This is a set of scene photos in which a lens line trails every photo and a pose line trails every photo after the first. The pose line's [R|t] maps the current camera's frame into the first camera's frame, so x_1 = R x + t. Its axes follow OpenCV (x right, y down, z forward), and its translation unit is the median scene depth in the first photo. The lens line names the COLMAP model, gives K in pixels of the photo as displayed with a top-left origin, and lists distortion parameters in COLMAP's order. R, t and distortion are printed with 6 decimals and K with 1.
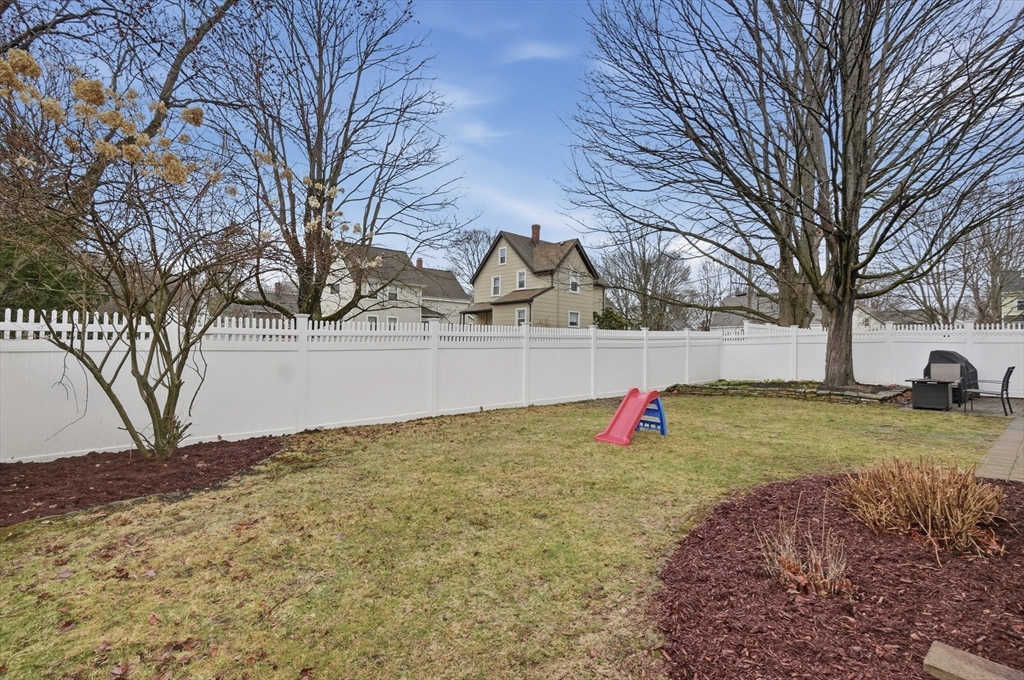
lens RADIAL K [[505.9, 0, 513.6], [0, 505.9, 345.0], [0, 0, 1]] dist [0.019838, 0.002387]
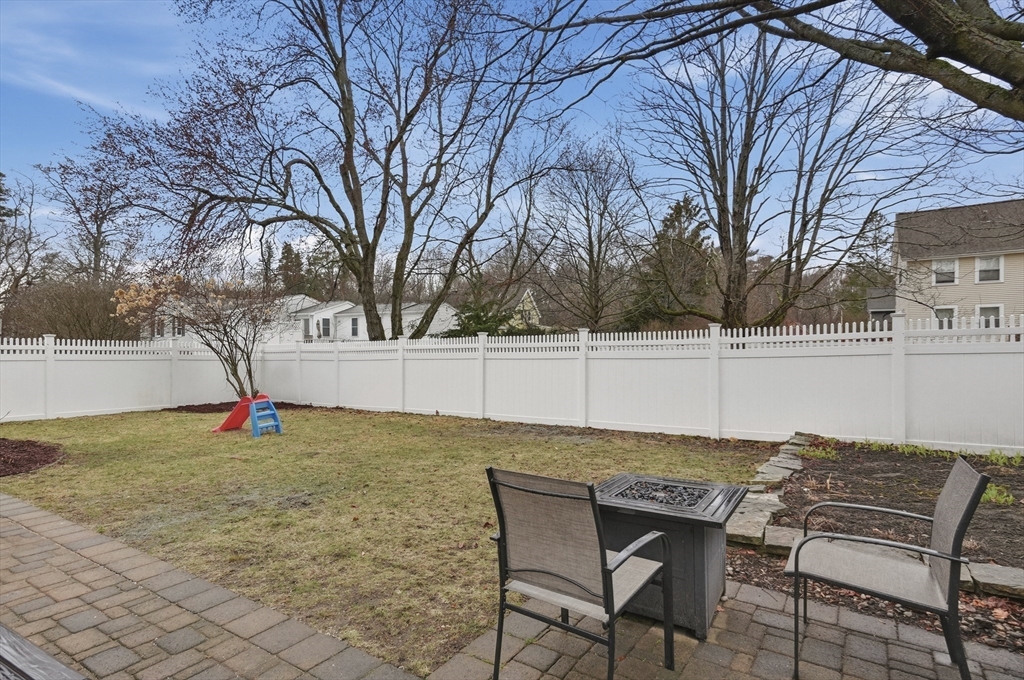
lens RADIAL K [[505.9, 0, 511.5], [0, 505.9, 349.7], [0, 0, 1]] dist [0.019838, 0.002387]
pose [[0.212224, -0.014862, -0.977108, 0.693937], [0.010968, 0.999858, -0.012825, 0.000855], [0.977159, -0.007995, 0.212357, 0.602568]]
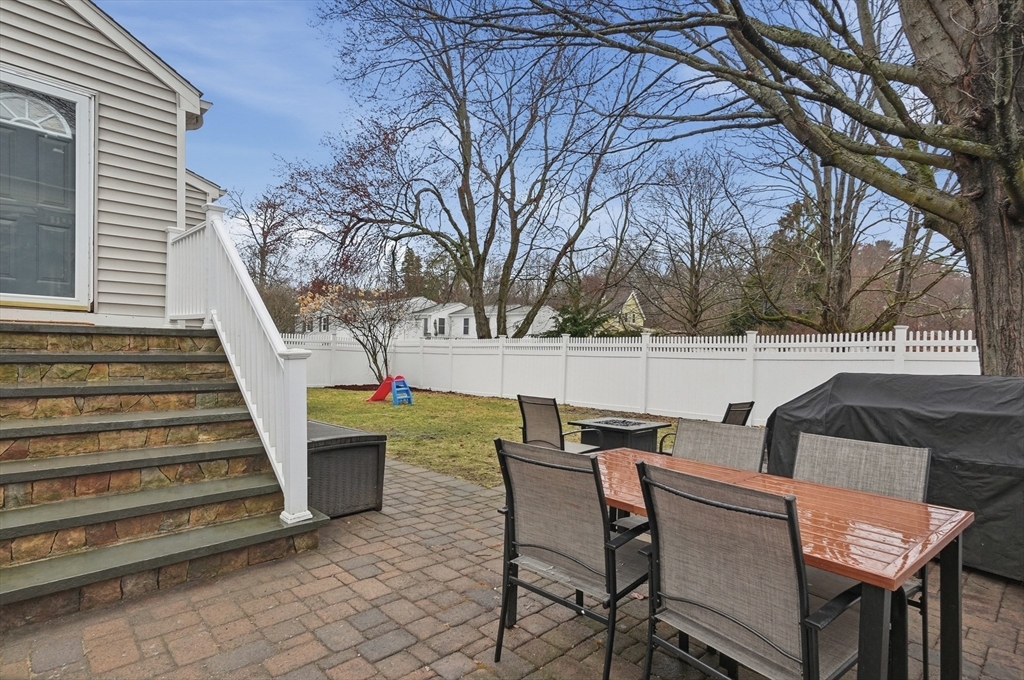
lens RADIAL K [[505.9, 0, 511.1], [0, 505.9, 344.6], [0, 0, 1]] dist [0.019838, 0.002387]
pose [[0.003823, -0.022593, -0.999737, 0.853831], [-0.020743, 0.999528, -0.022667, 0.006683], [0.999778, 0.020824, 0.003352, 0.617639]]
